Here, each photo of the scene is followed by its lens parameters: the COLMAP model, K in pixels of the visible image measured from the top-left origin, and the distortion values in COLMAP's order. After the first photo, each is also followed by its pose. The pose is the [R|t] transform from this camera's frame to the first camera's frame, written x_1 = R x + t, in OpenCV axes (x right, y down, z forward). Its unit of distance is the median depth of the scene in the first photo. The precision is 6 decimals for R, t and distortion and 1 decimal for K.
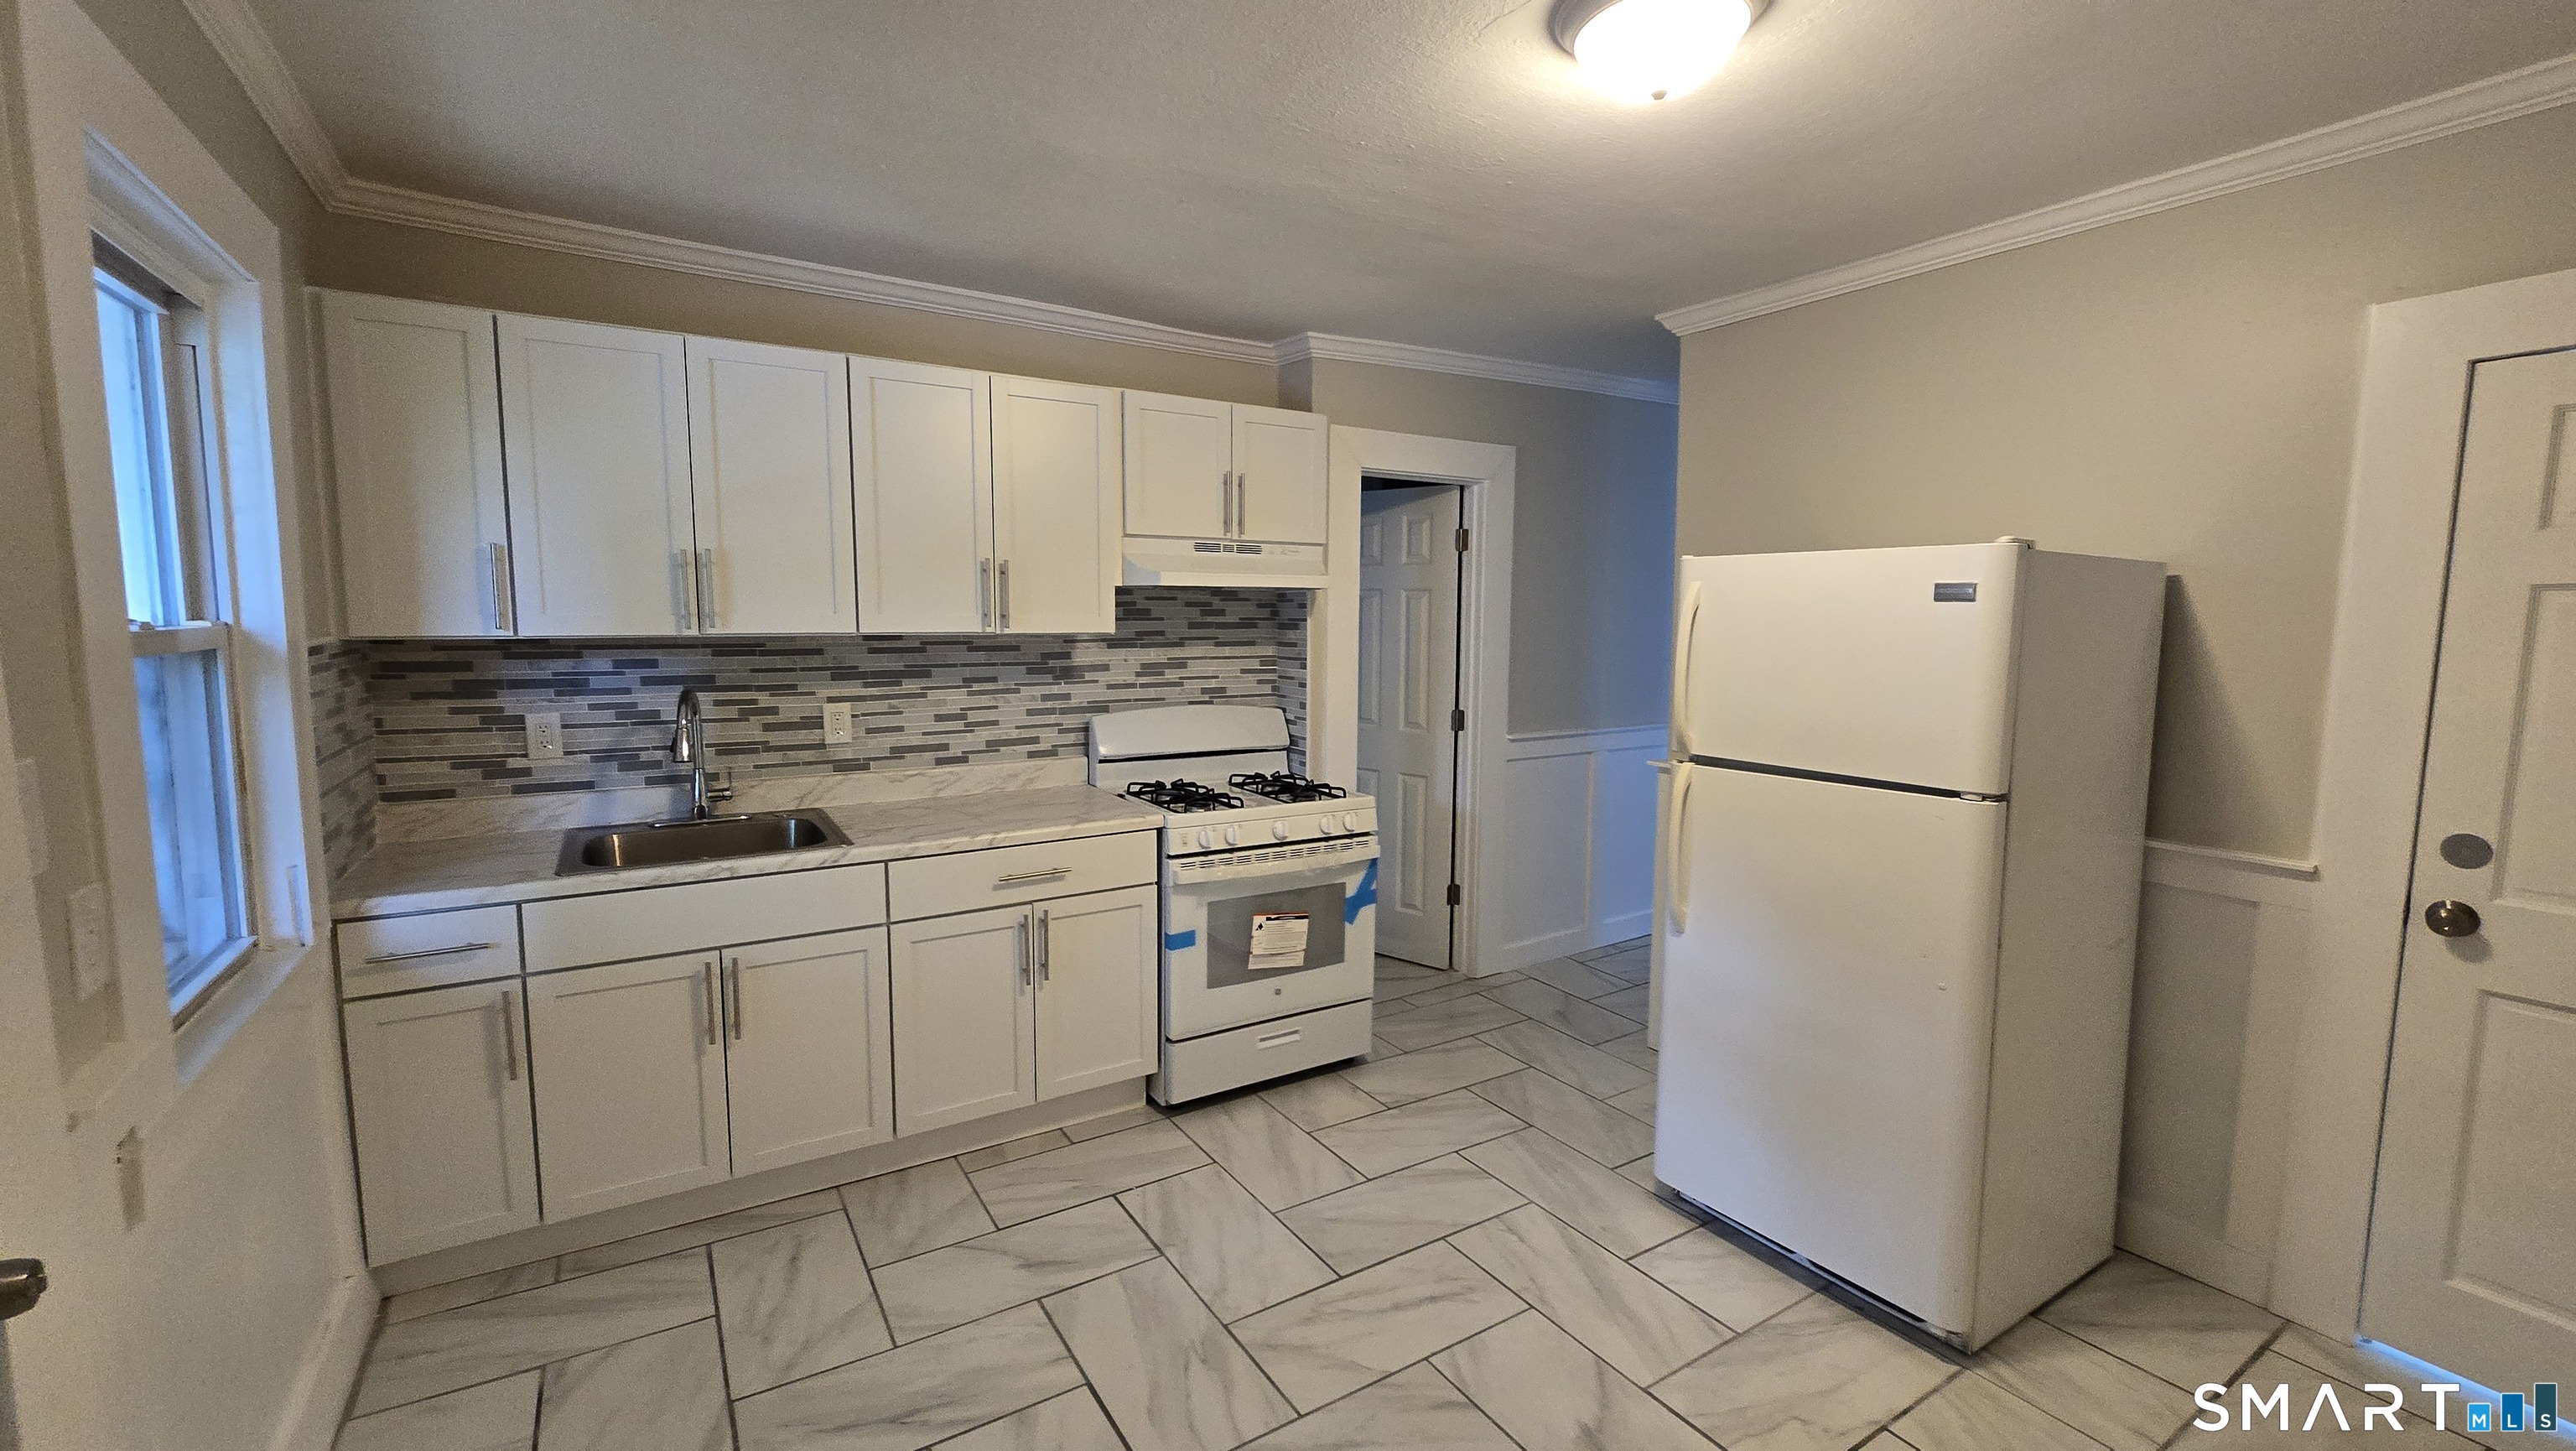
lens RADIAL K [[1058.5, 0, 1294.8], [0, 1058.5, 716.4], [0, 0, 1]] dist [-0.003202, -0.000315]
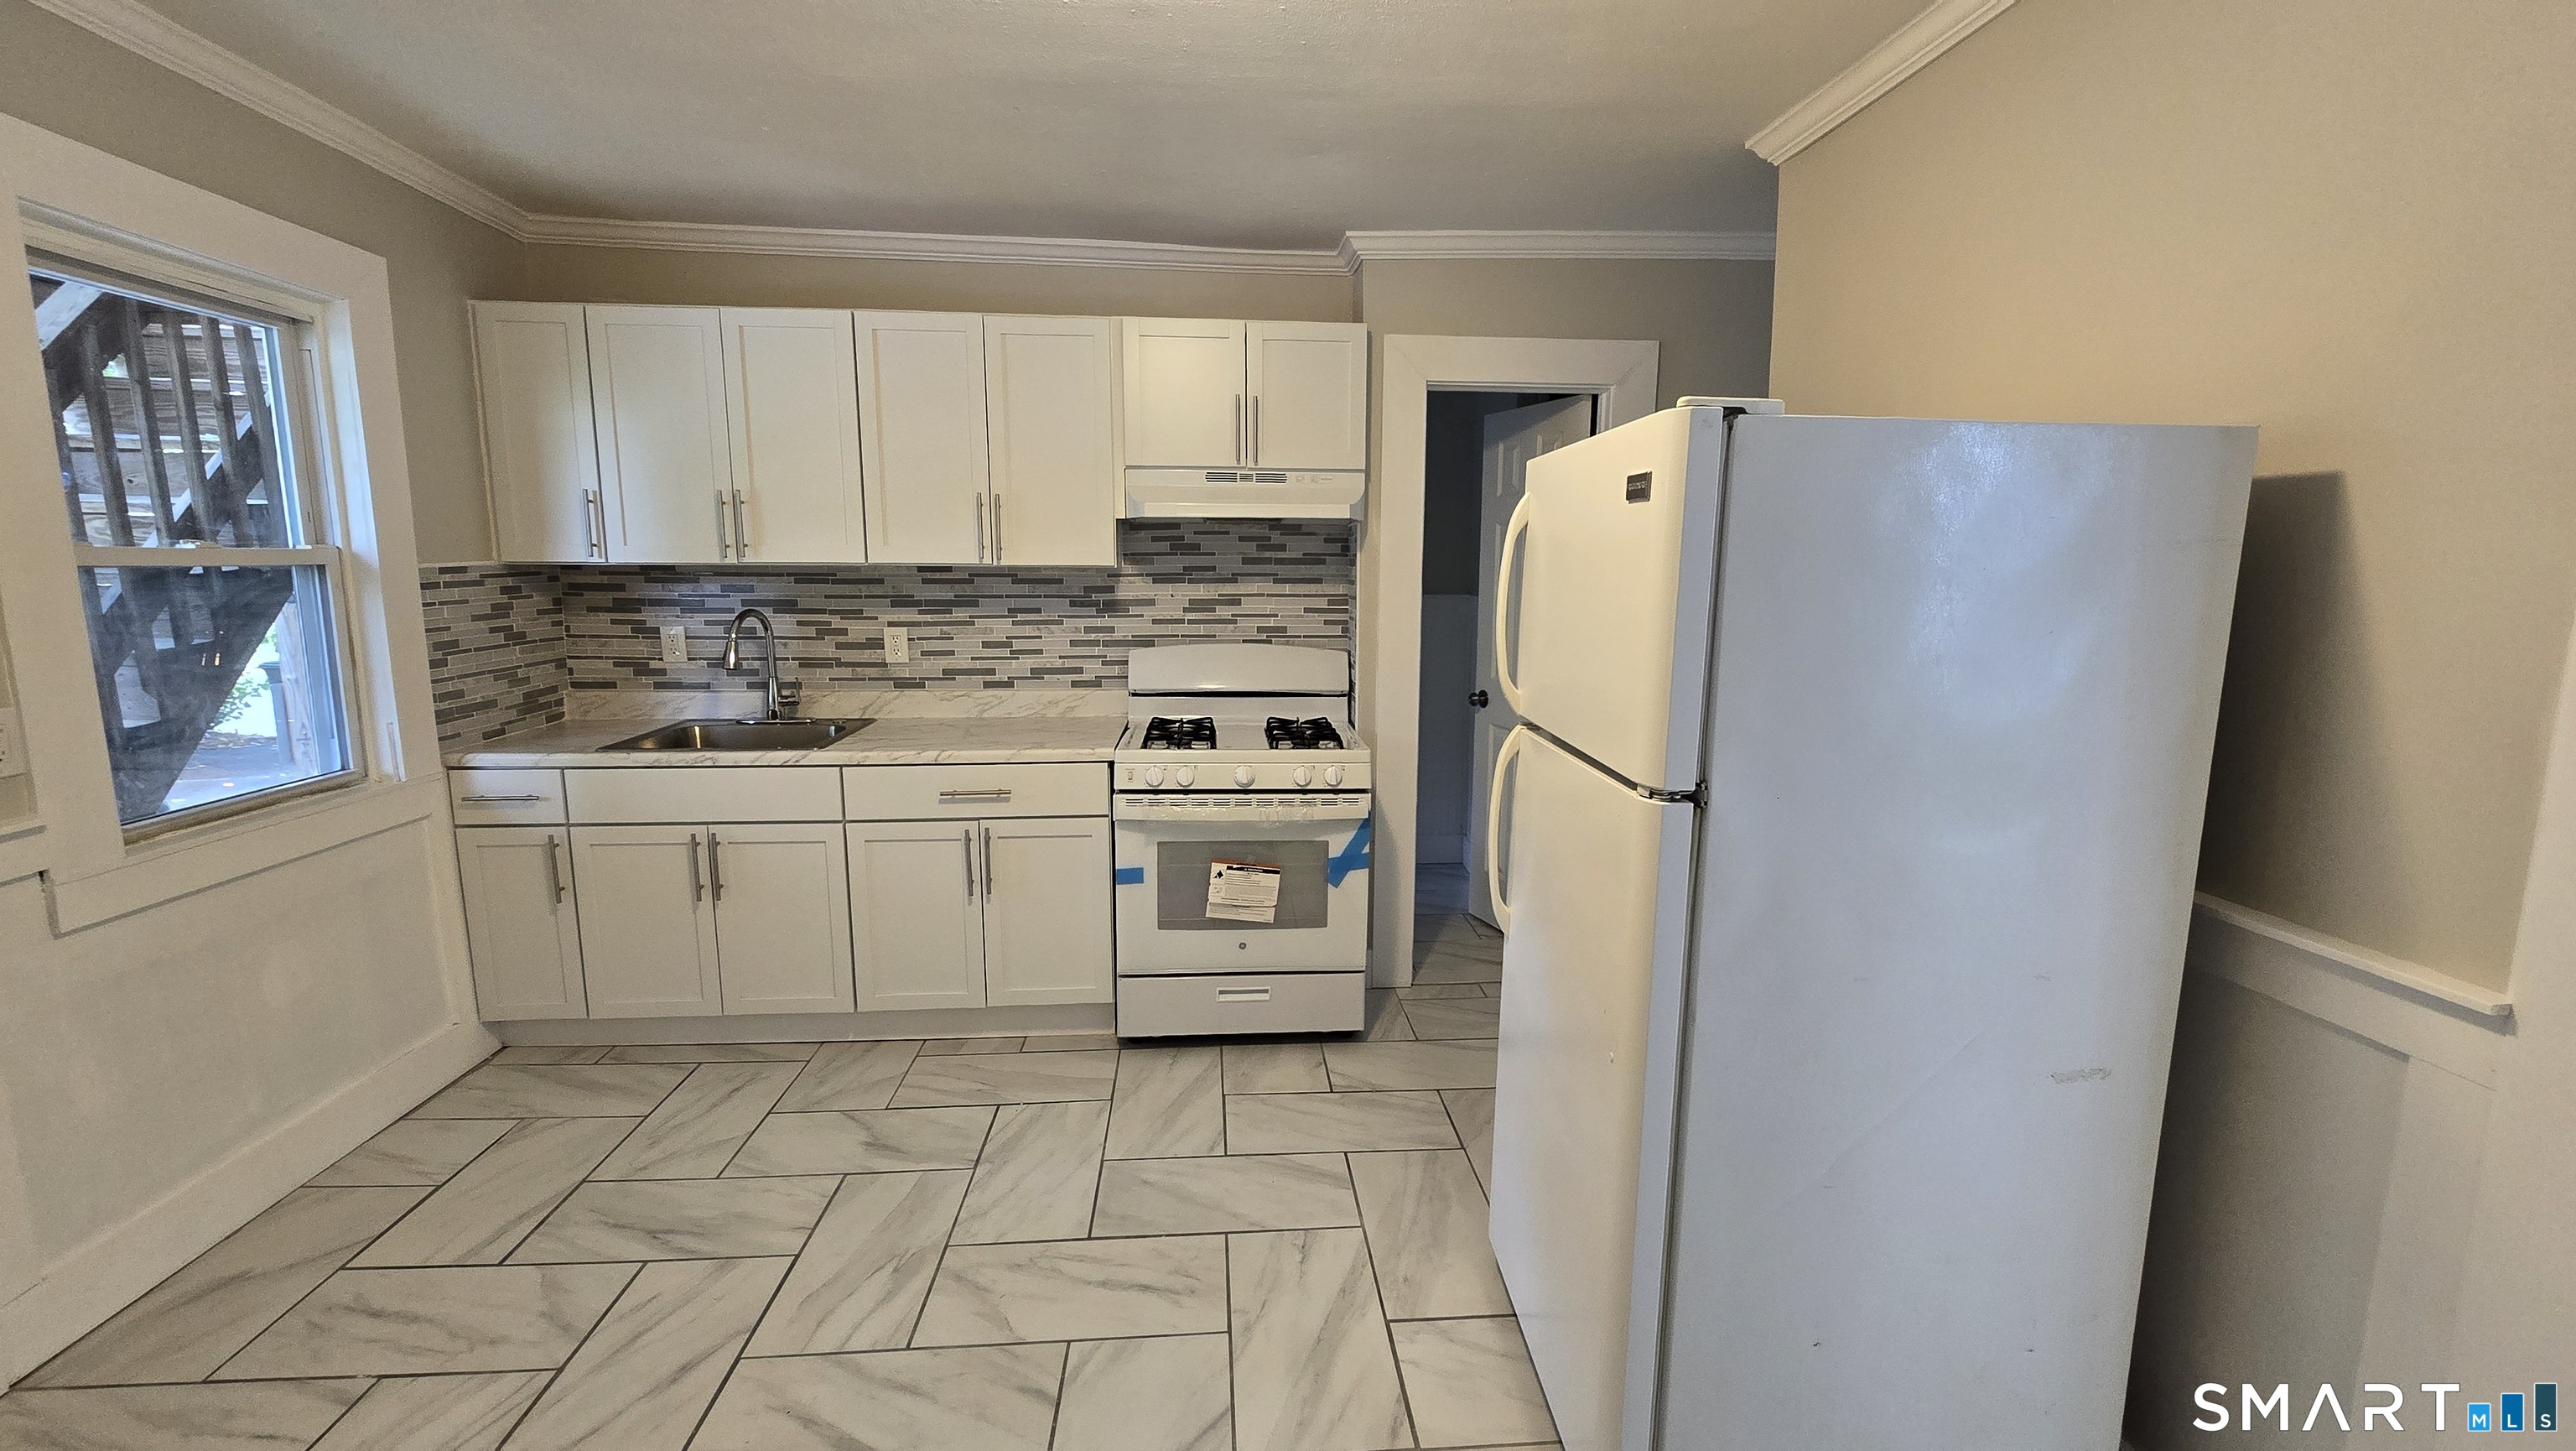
lens RADIAL K [[1058.5, 0, 1289.1], [0, 1058.5, 715.0], [0, 0, 1]] dist [-0.003202, -0.000315]
pose [[0.887323, 0.066280, -0.456361, 0.518062], [-0.046421, 0.997429, 0.054603, -0.000193], [0.458806, -0.027265, 0.888118, 0.211943]]
